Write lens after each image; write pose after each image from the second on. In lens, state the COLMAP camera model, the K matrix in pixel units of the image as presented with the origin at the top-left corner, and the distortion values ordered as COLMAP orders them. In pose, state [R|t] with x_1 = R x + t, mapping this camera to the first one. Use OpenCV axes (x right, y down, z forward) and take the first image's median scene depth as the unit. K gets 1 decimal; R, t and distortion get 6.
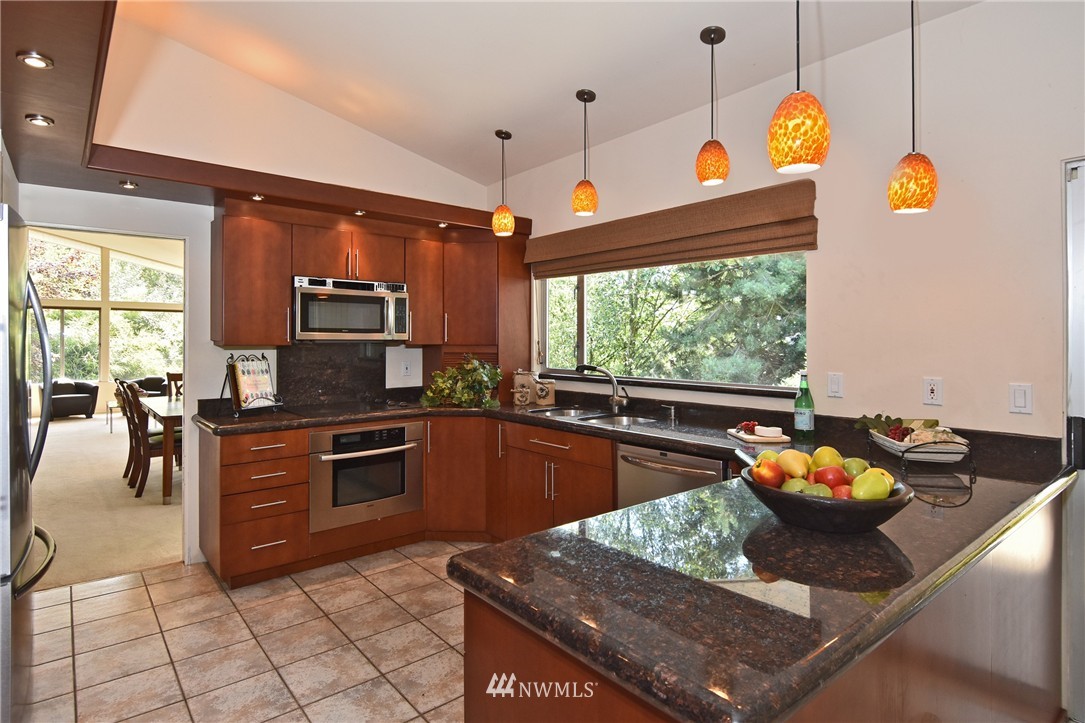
lens RADIAL K [[572.0, 0, 545.1], [0, 572.0, 343.2], [0, 0, 1]] dist [0.016024, -0.000141]
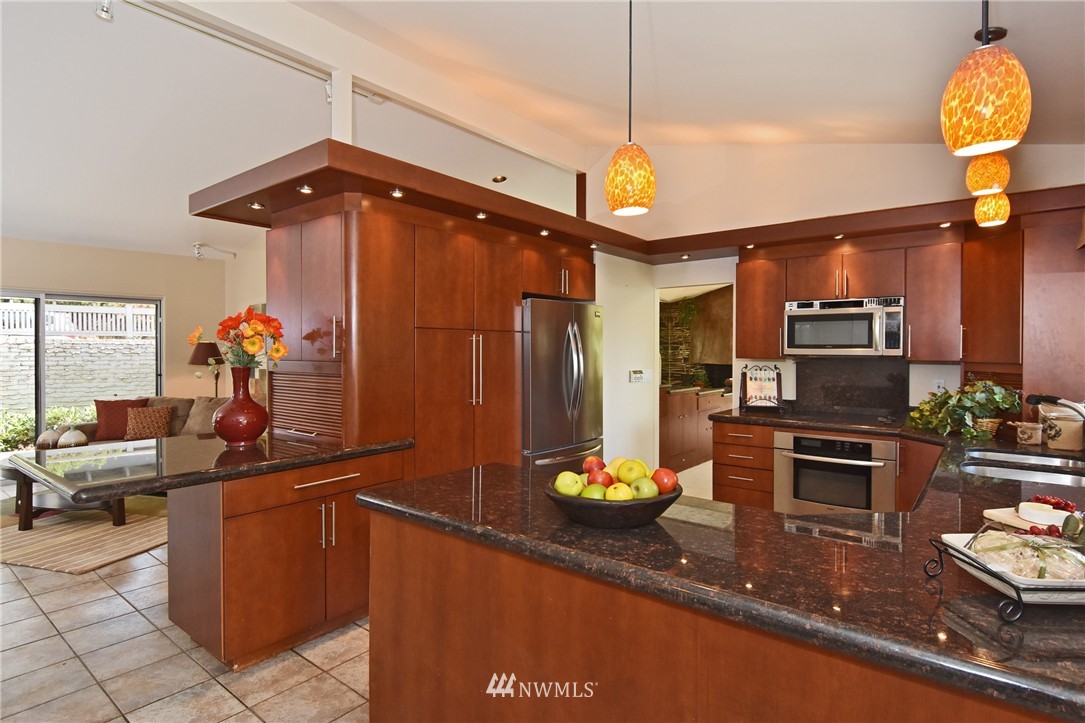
lens RADIAL K [[572.0, 0, 543.7], [0, 572.0, 354.8], [0, 0, 1]] dist [0.016024, -0.000141]
pose [[0.194893, 0.011138, -0.980761, 0.643151], [-0.009044, 0.999913, 0.009558, -0.012153], [0.980783, 0.007007, 0.194977, 0.257638]]
